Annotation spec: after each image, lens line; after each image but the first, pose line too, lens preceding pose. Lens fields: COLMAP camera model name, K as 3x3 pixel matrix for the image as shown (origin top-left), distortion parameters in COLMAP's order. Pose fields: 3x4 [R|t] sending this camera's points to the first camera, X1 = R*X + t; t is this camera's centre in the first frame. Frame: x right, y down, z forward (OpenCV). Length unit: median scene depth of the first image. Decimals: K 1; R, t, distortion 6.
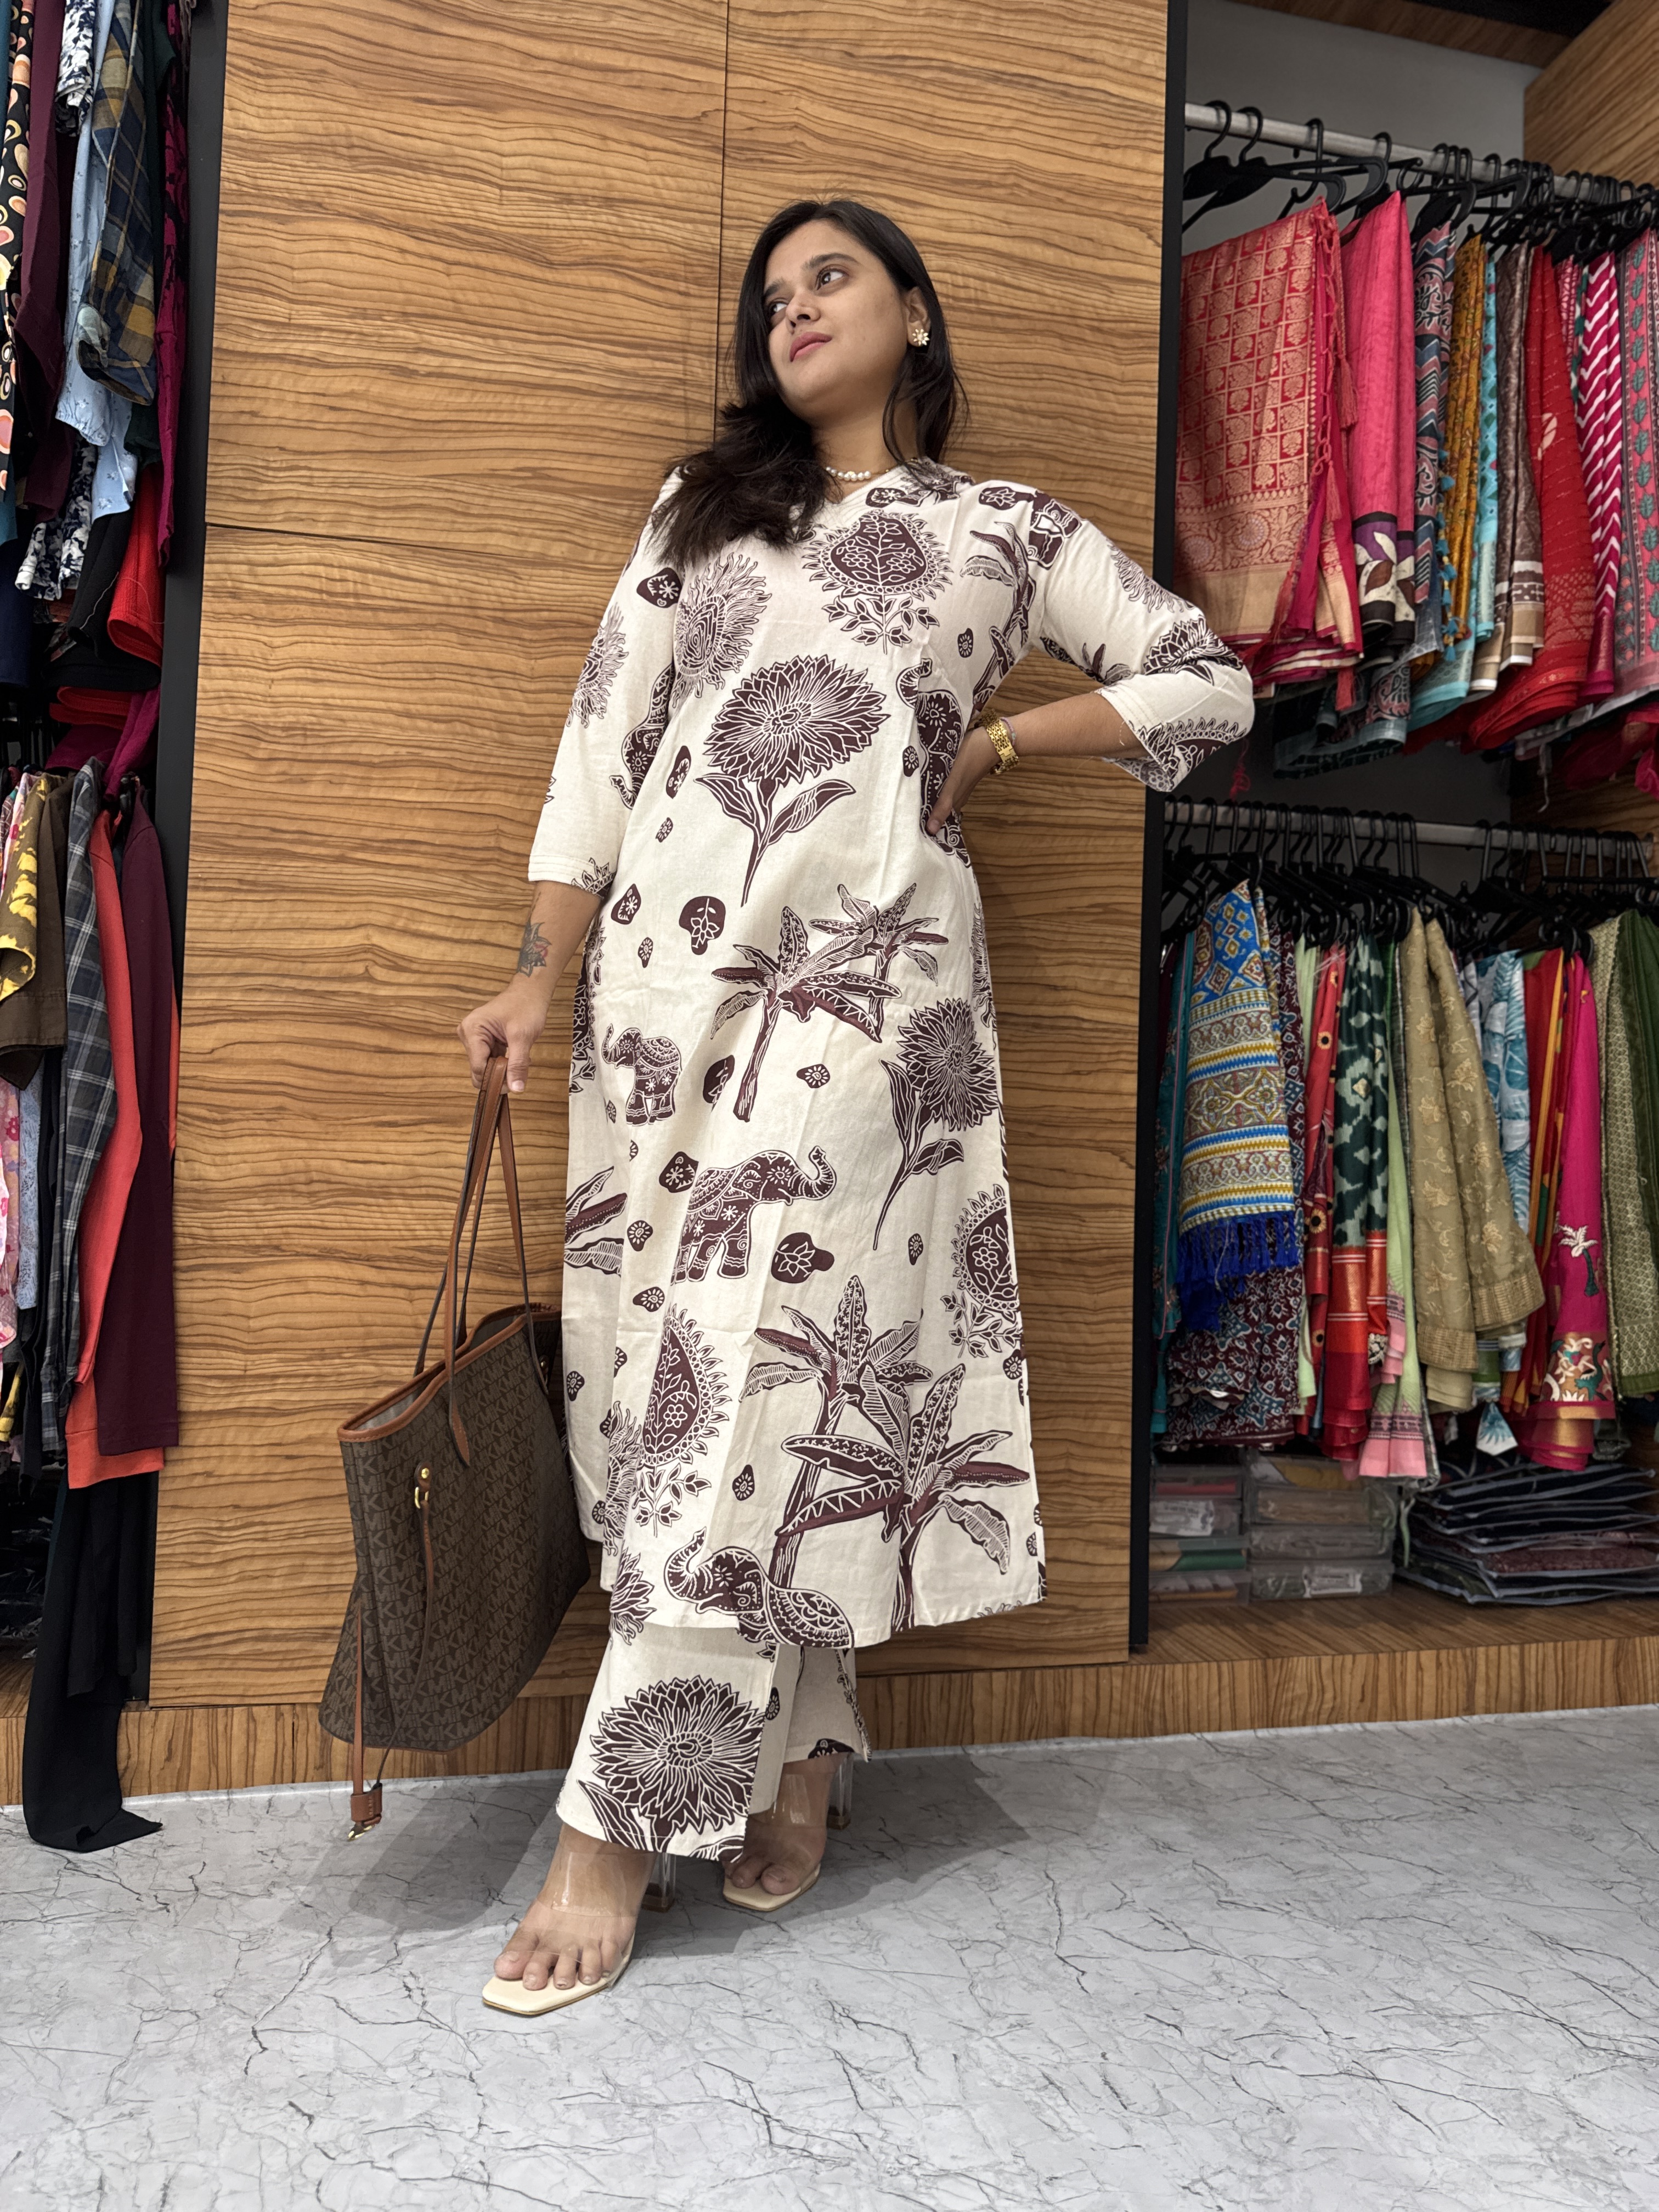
lens RADIAL K [[1585.5, 0, 829.5], [0, 1585.5, 1106.0], [0, 0, 1]] dist [0.010924, -0.016929]
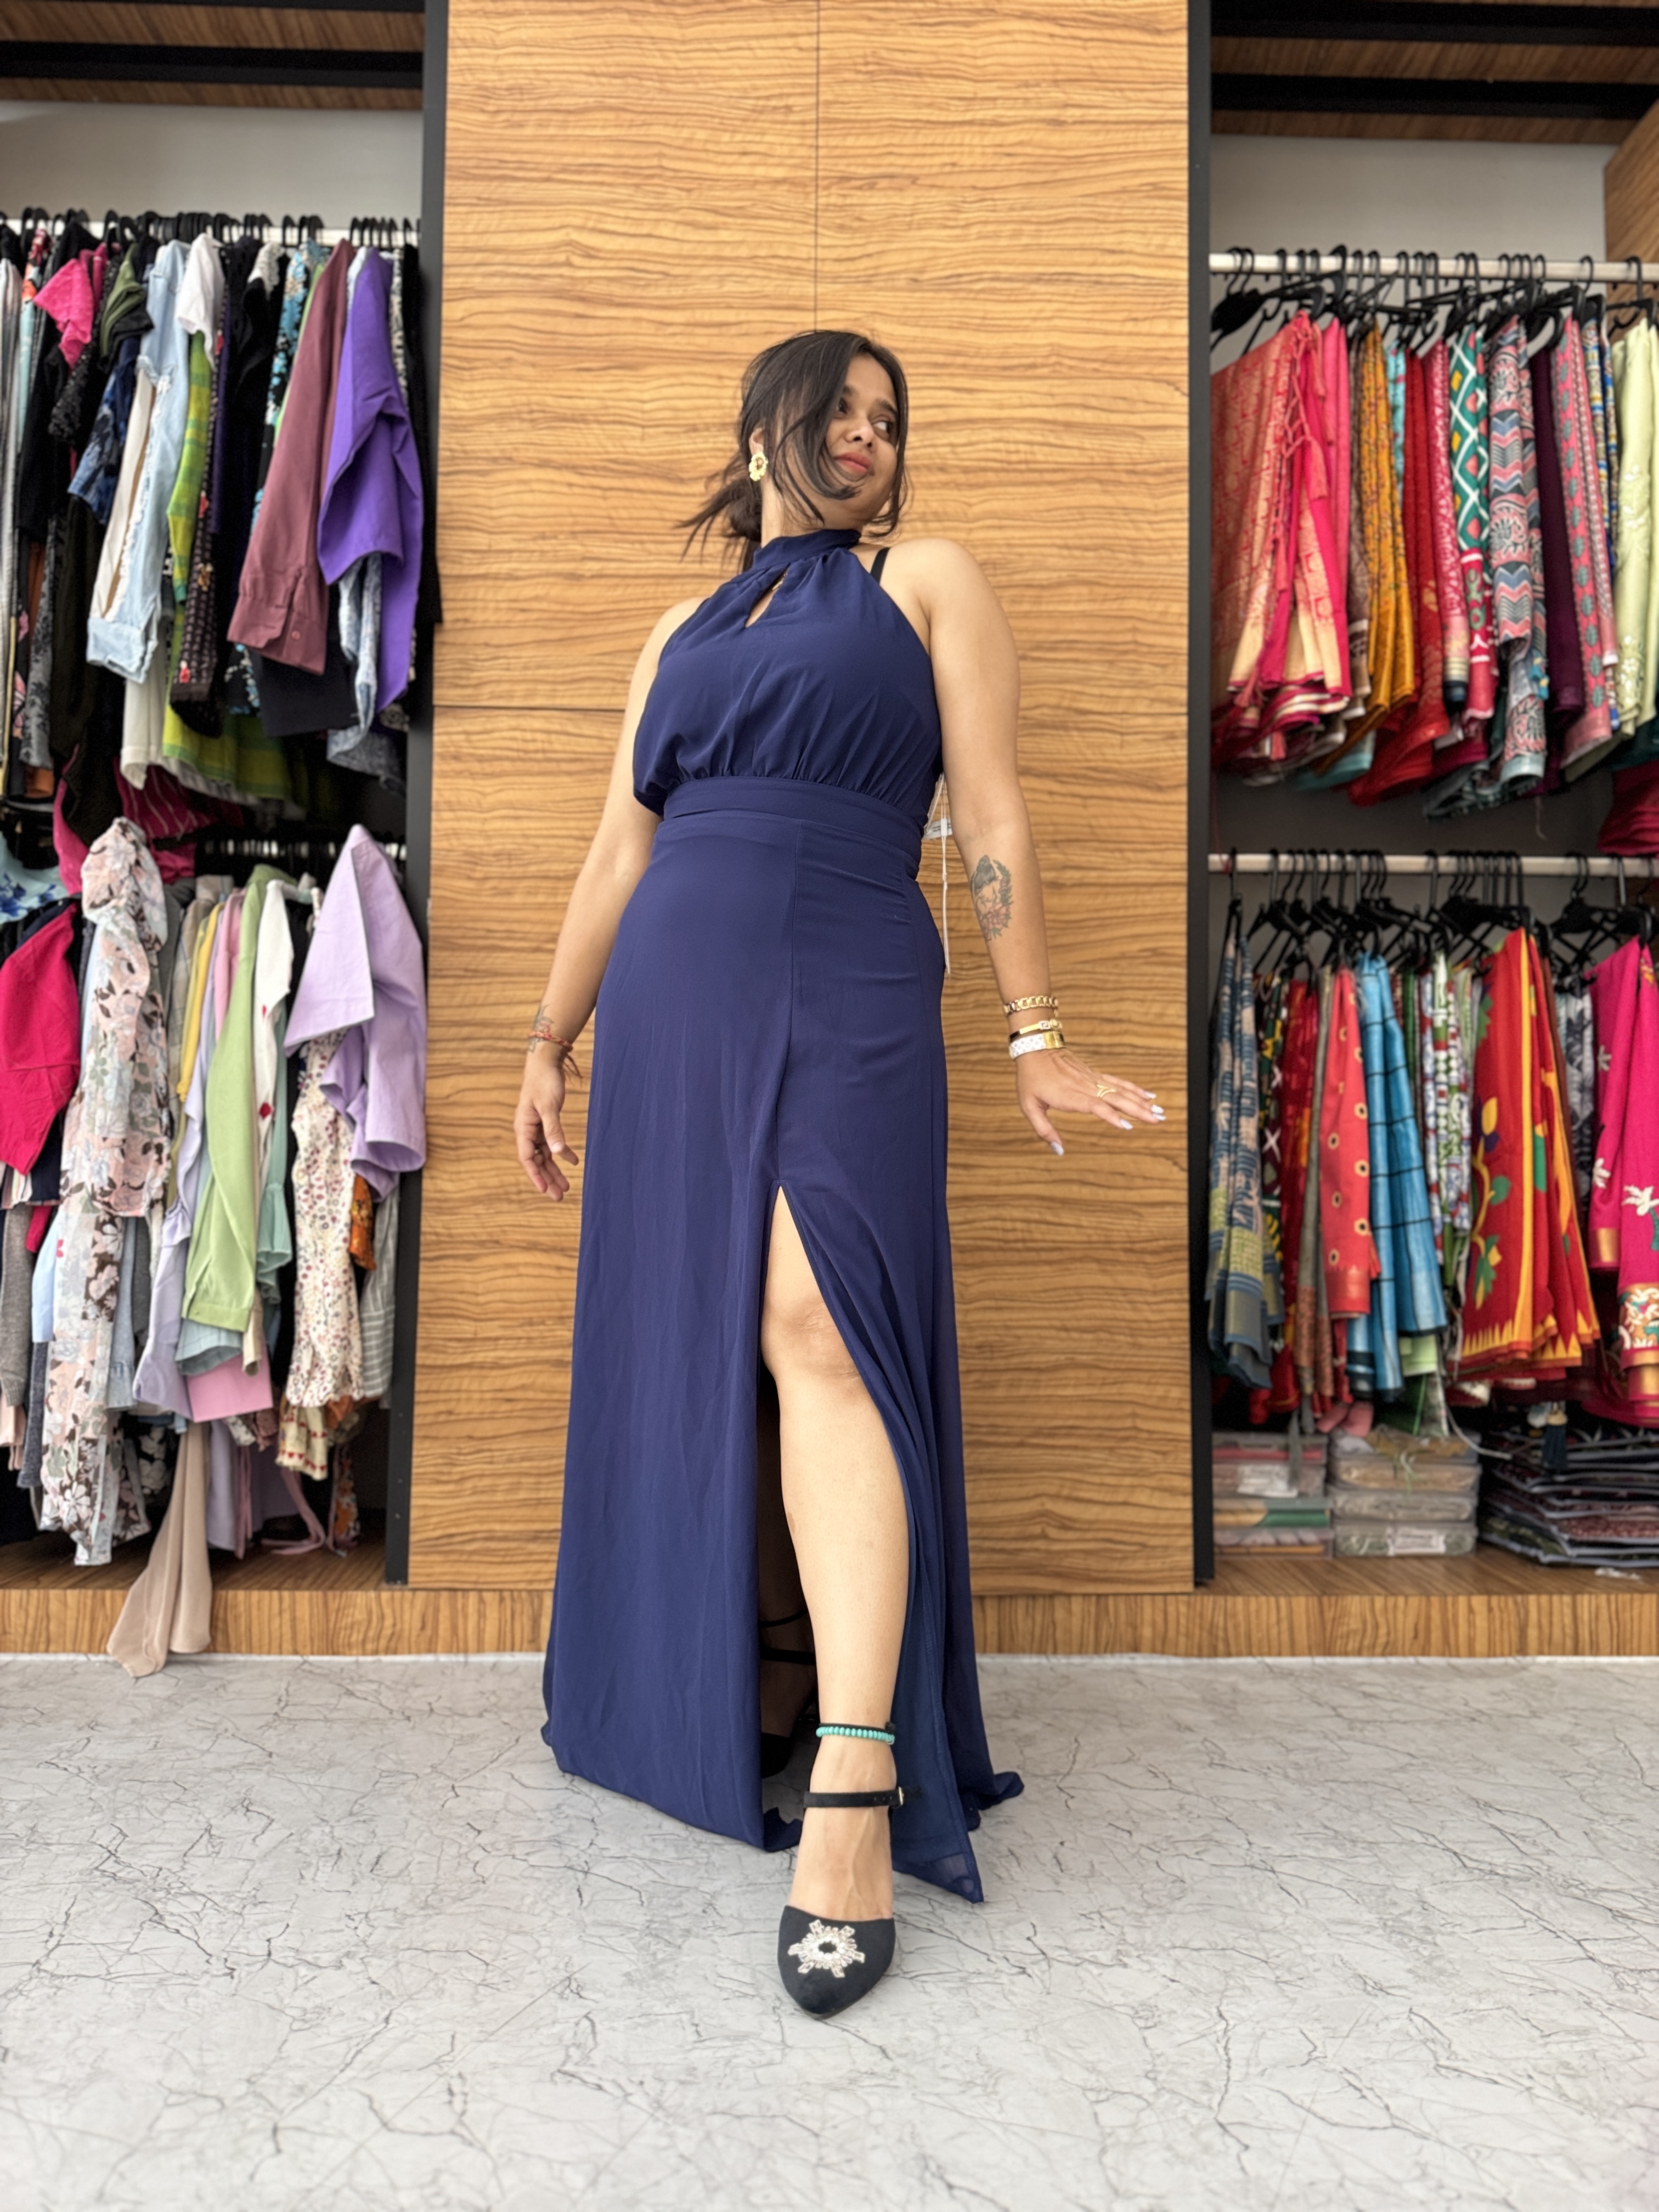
lens RADIAL K [[1584.4, 0, 822.2], [0, 1584.4, 1104.1], [0, 0, 1]] dist [0.007549, -0.017588]
pose [[0.978040, -0.032364, -0.205888, 0.177753], [0.026843, 0.999203, -0.029557, 0.017375], [0.206680, 0.023381, 0.978129, -0.215958]]
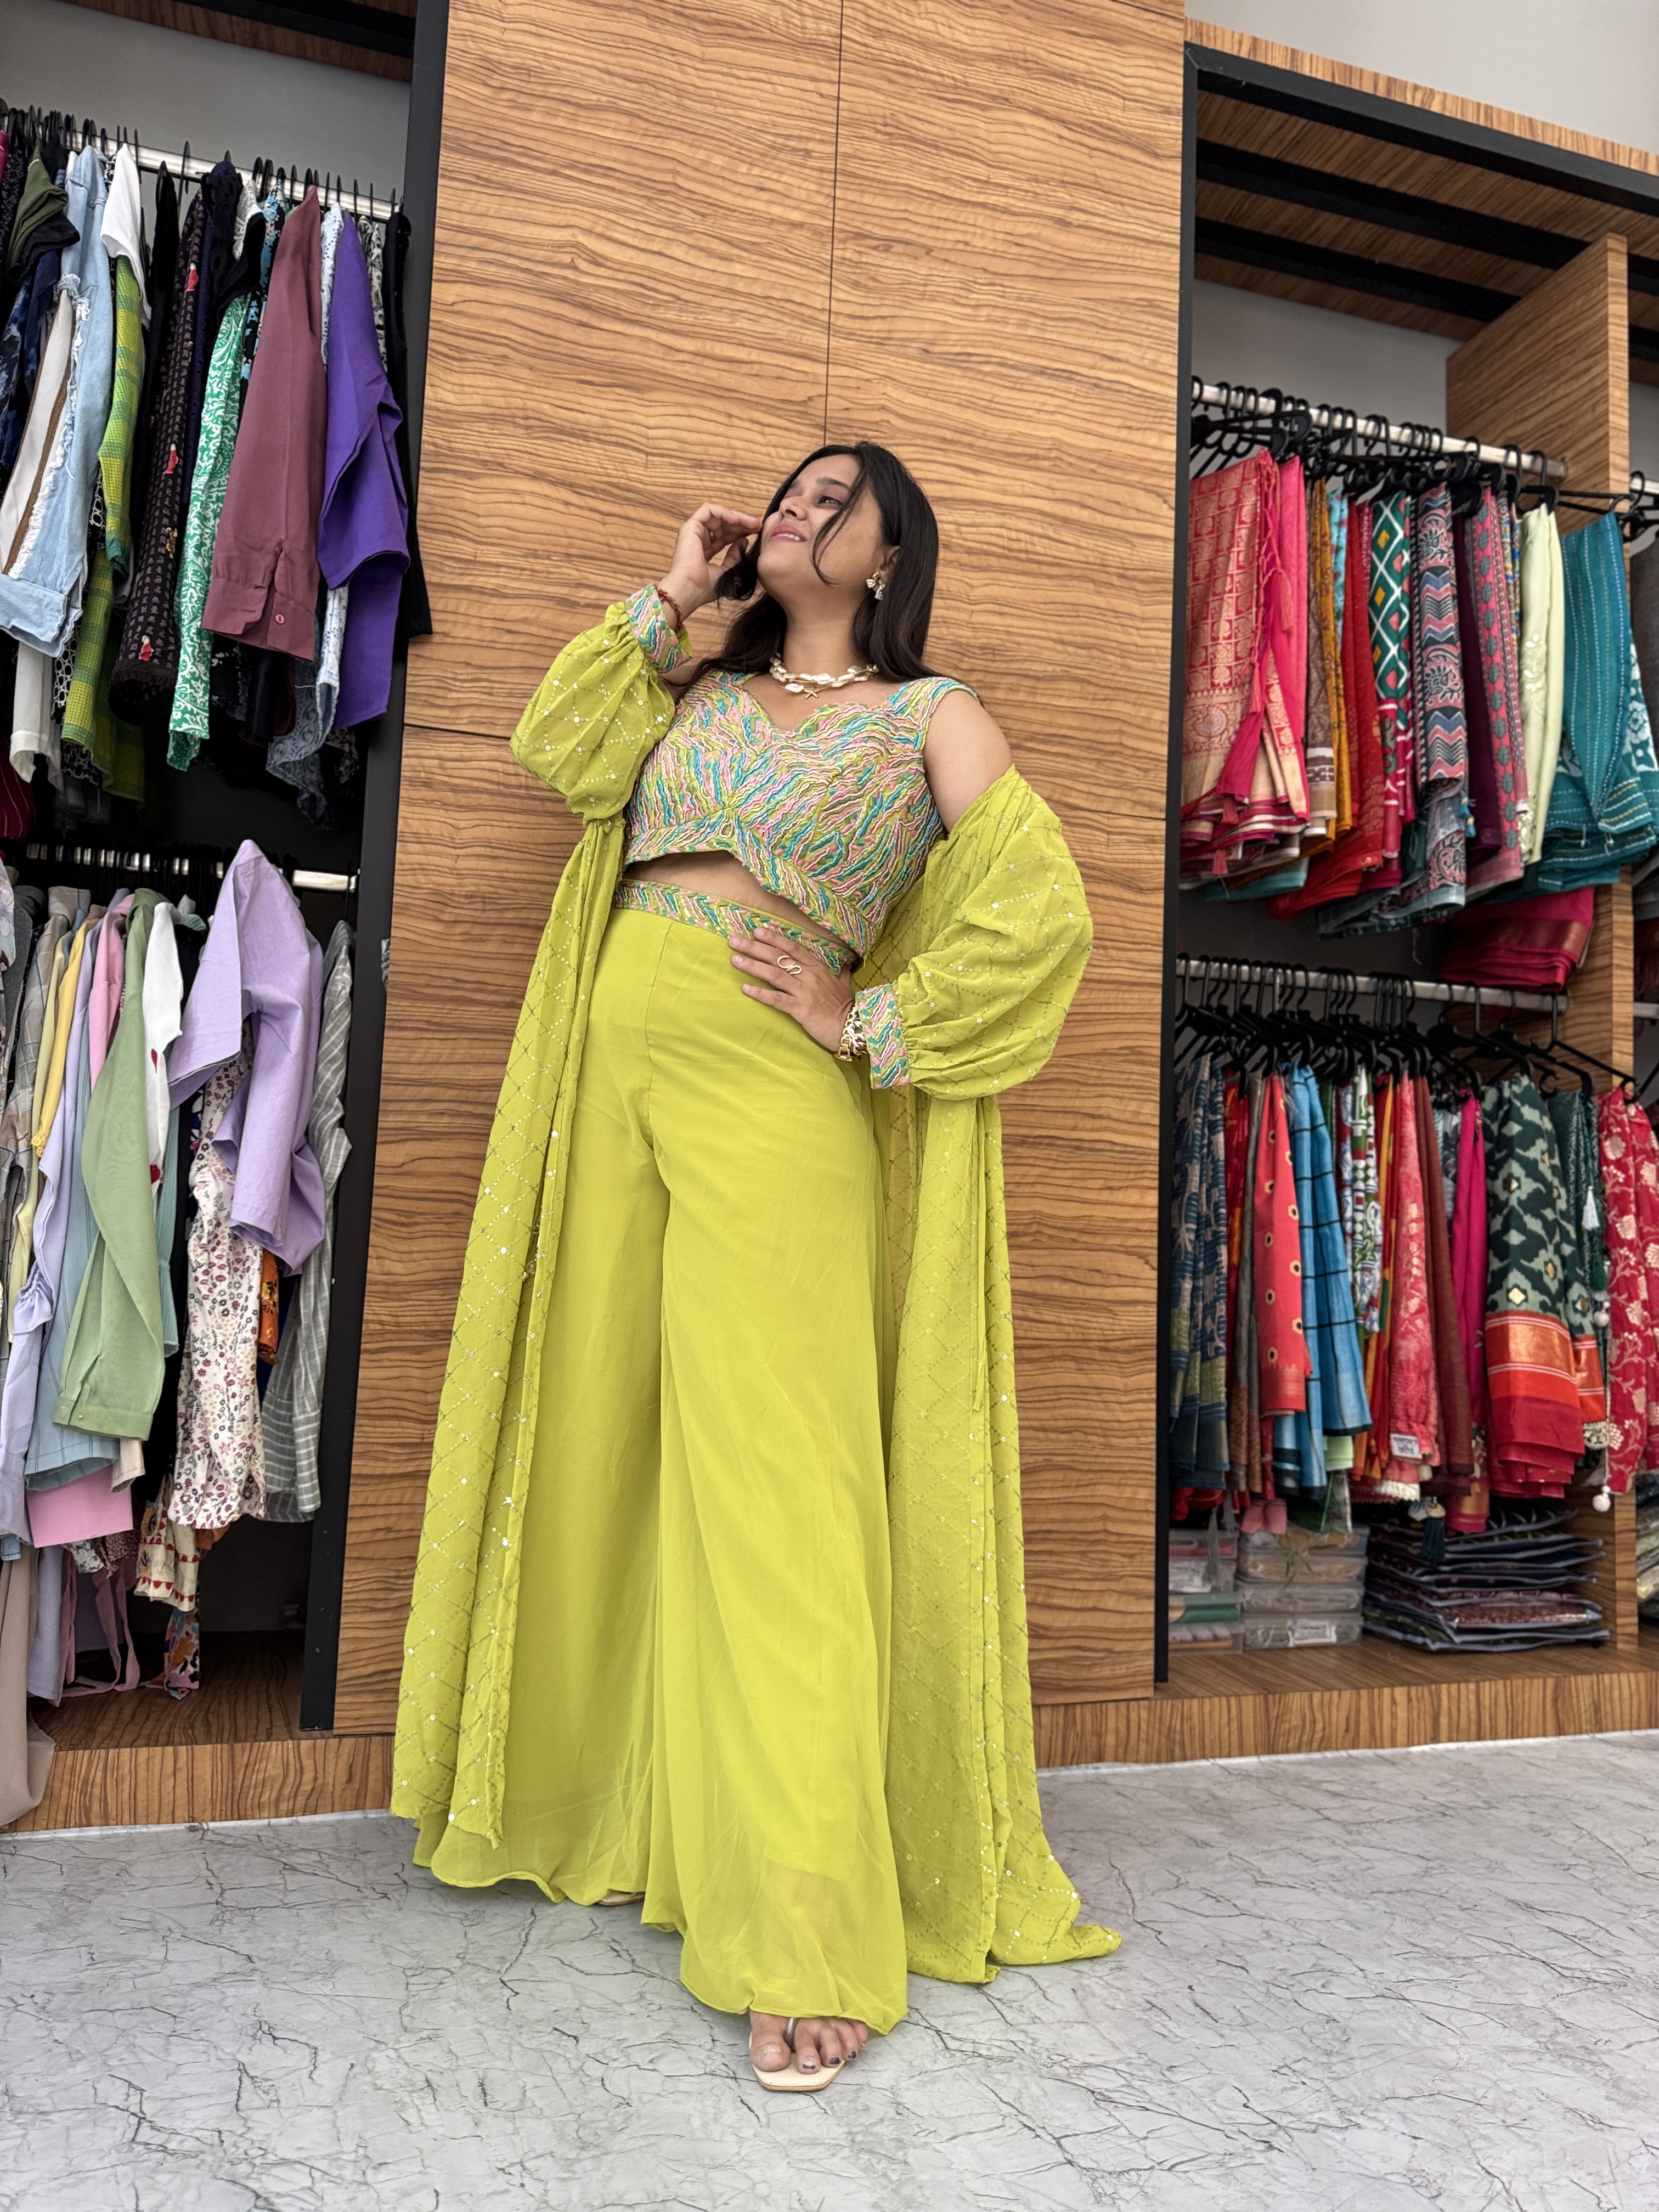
lens RADIAL K [[1585.5, 0, 829.5], [0, 1585.5, 1106.0], [0, 0, 1]] dist [0.010924, -0.016929]
pose [[0.997947, 0.013436, 0.062614, -0.130597], [-0.009585, 0.998067, -0.061401, -0.008557], [-0.063318, 0.060675, 0.996147, -0.175537]]
